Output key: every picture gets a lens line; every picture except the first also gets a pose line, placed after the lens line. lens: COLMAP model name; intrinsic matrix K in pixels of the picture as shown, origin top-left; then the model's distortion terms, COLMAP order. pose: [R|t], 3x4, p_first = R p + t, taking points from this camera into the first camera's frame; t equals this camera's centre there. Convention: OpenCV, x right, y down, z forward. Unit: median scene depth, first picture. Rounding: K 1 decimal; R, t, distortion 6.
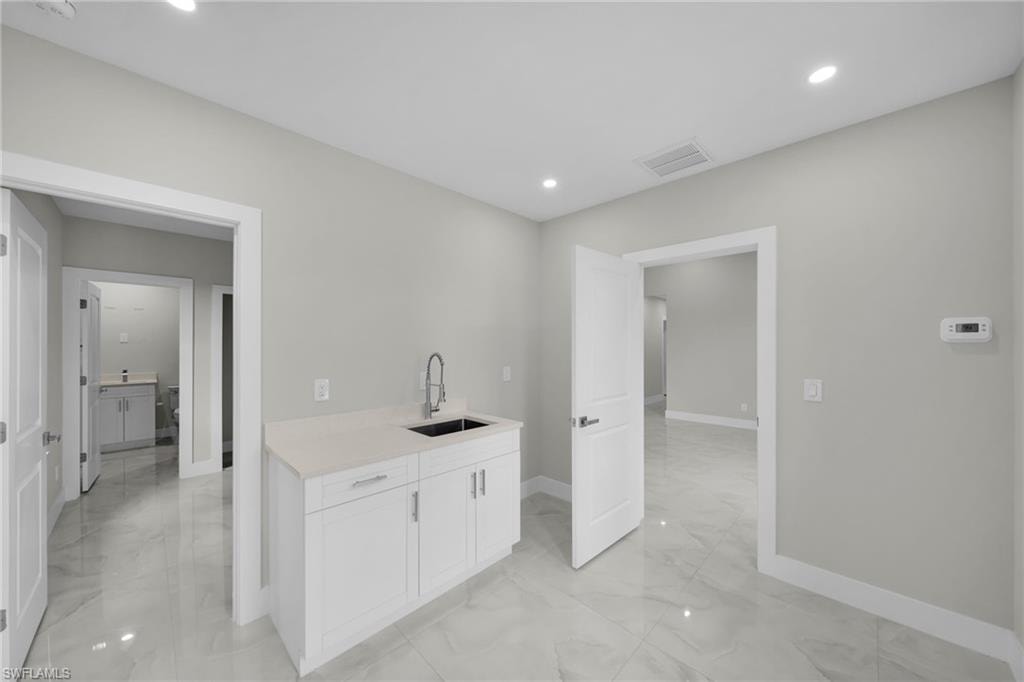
lens RADIAL K [[362.8, 0, 509.8], [0, 362.8, 343.8], [0, 0, 1]] dist [-0.002649, -0.000541]
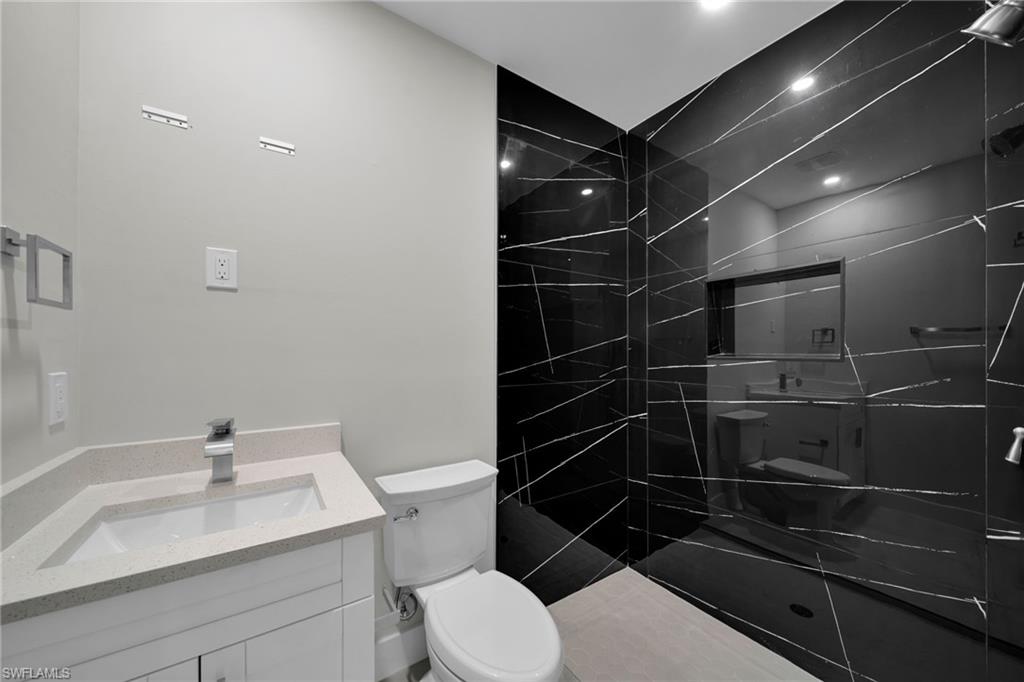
lens RADIAL K [[362.8, 0, 511.4], [0, 362.8, 347.4], [0, 0, 1]] dist [-0.002649, -0.000541]
pose [[0.981552, -0.001128, -0.191191, -0.877957], [0.002010, 0.999988, 0.004419, 0.031252], [0.191183, -0.004722, 0.981543, 0.841405]]
